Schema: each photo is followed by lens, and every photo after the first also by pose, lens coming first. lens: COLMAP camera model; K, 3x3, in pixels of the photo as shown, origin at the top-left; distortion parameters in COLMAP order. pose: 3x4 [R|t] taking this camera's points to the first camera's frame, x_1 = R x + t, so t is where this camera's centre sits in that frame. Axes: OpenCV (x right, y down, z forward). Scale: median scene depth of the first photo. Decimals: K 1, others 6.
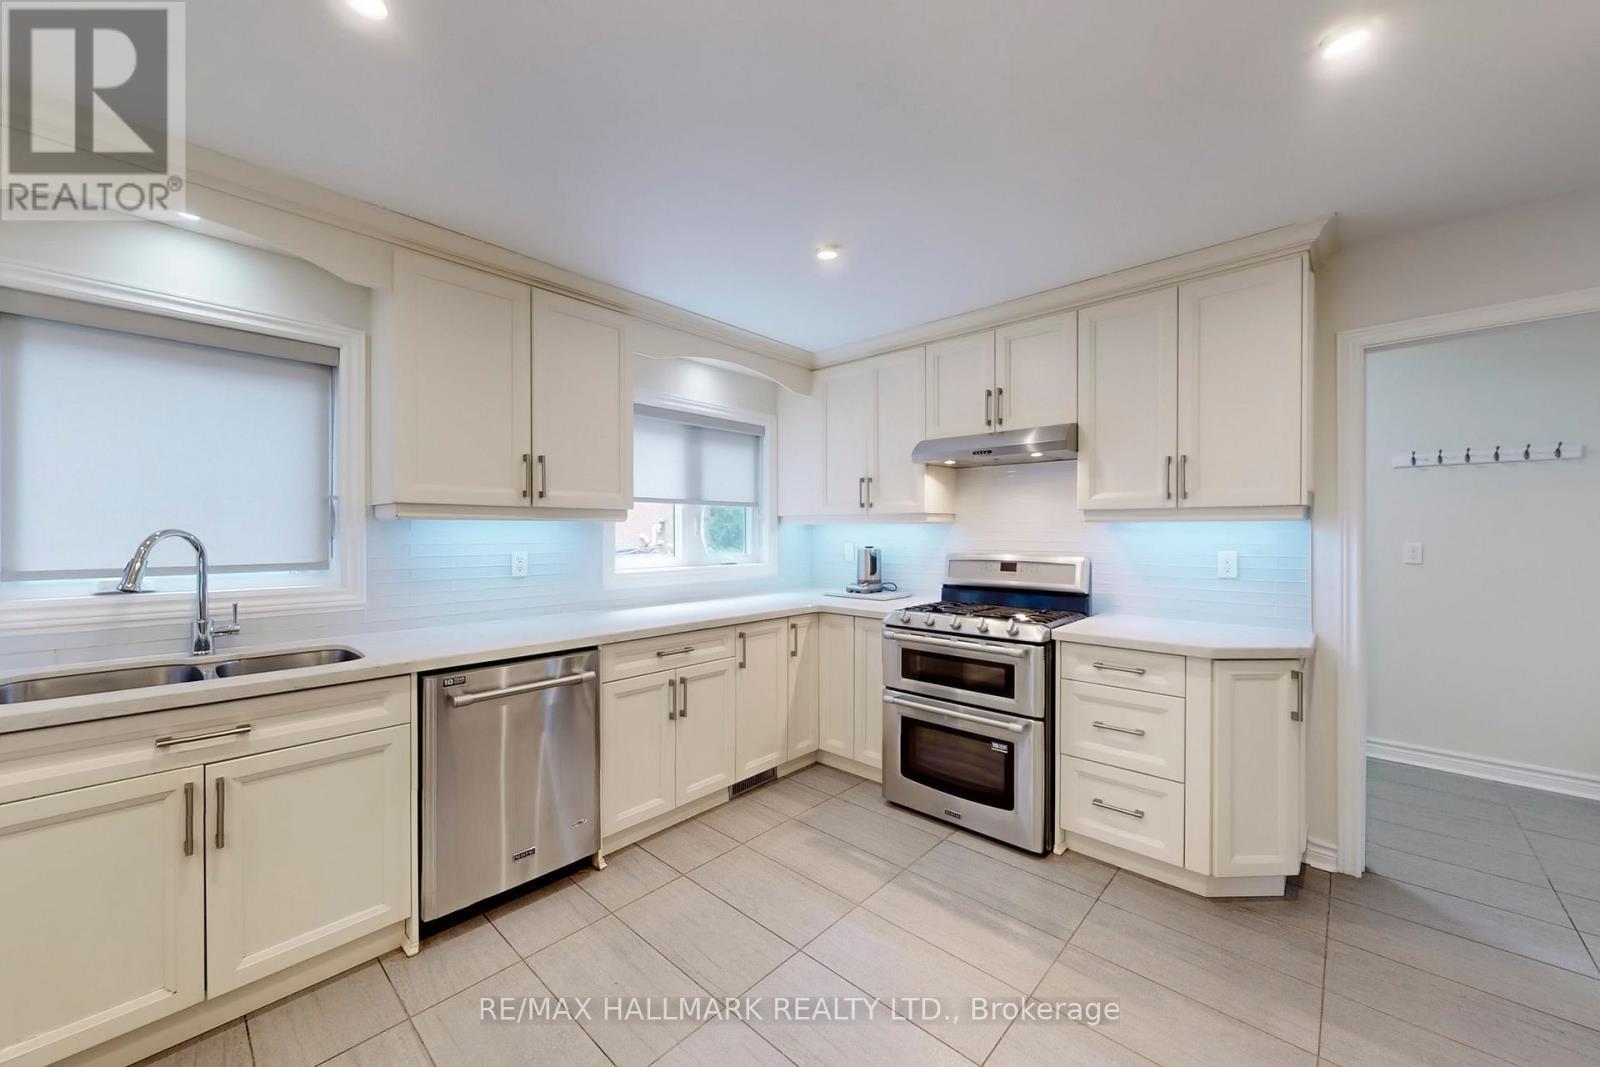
lens RADIAL K [[600.7, 0, 803.2], [0, 600.7, 530.9], [0, 0, 1]] dist [0.000721, -0.000676]
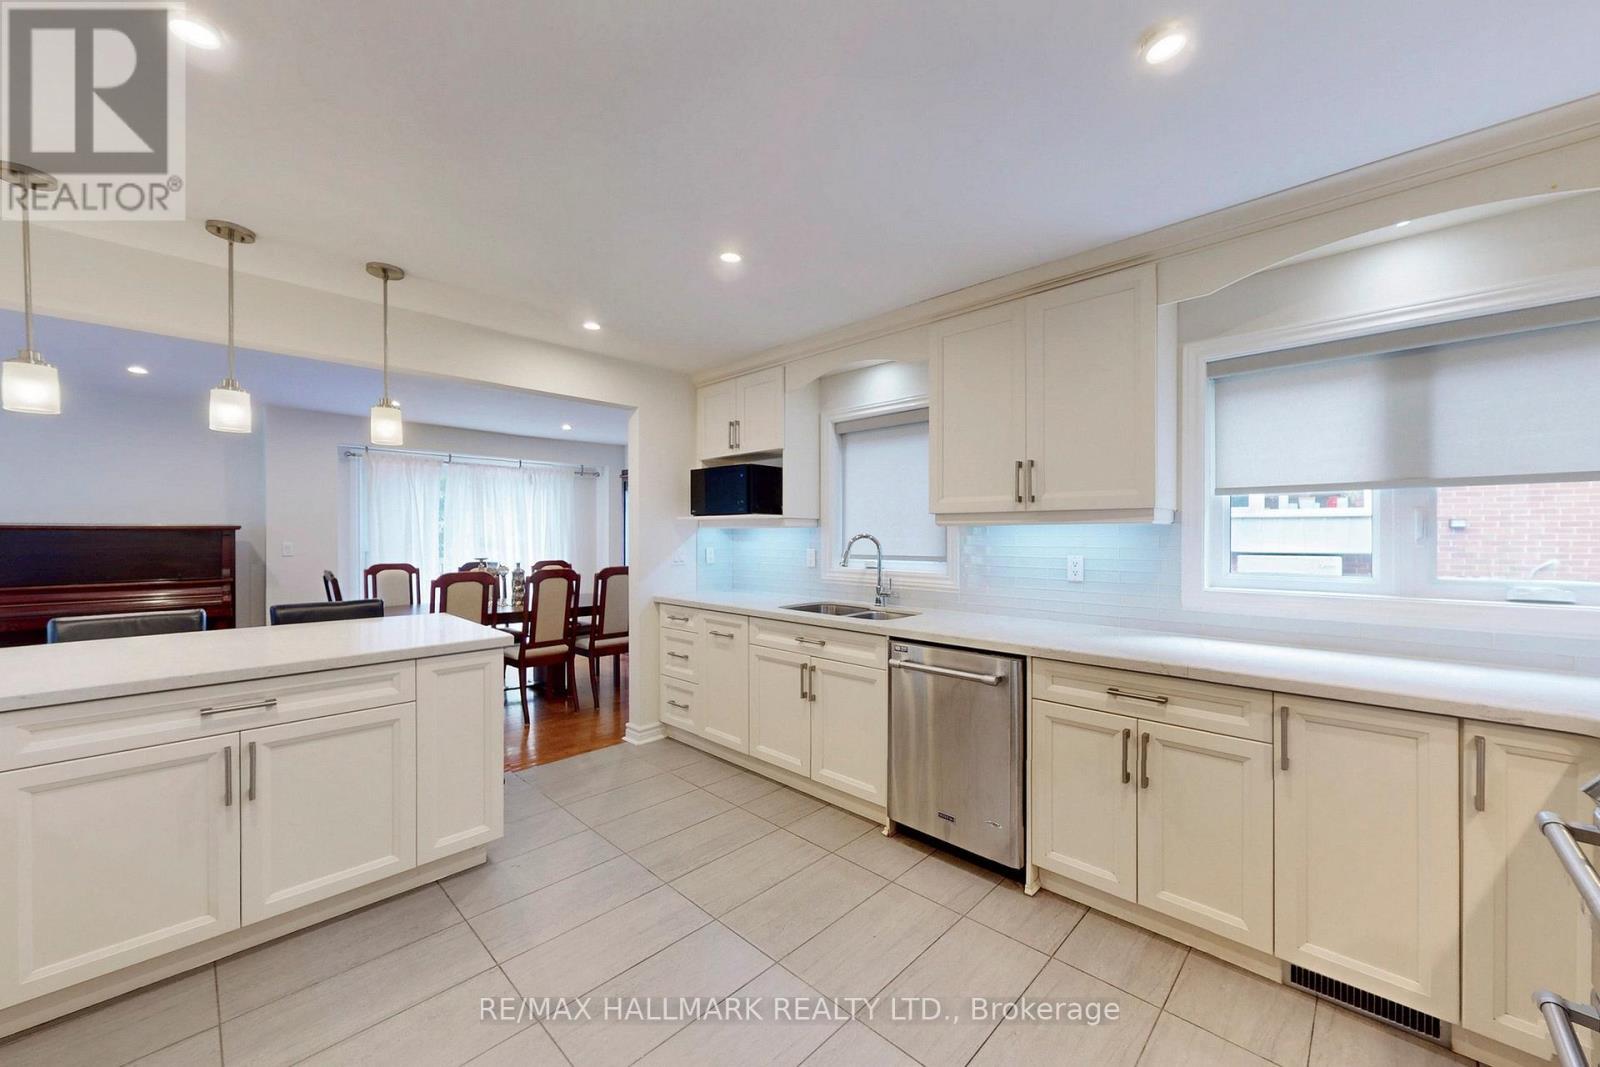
lens RADIAL K [[600.7, 0, 805.5], [0, 600.7, 540.7], [0, 0, 1]] dist [0.000721, -0.000676]
pose [[-0.019956, 0.008226, -0.999767, 0.580851], [-0.000585, 0.999966, 0.008240, 0.001919], [0.999801, 0.000749, -0.019950, 0.642119]]
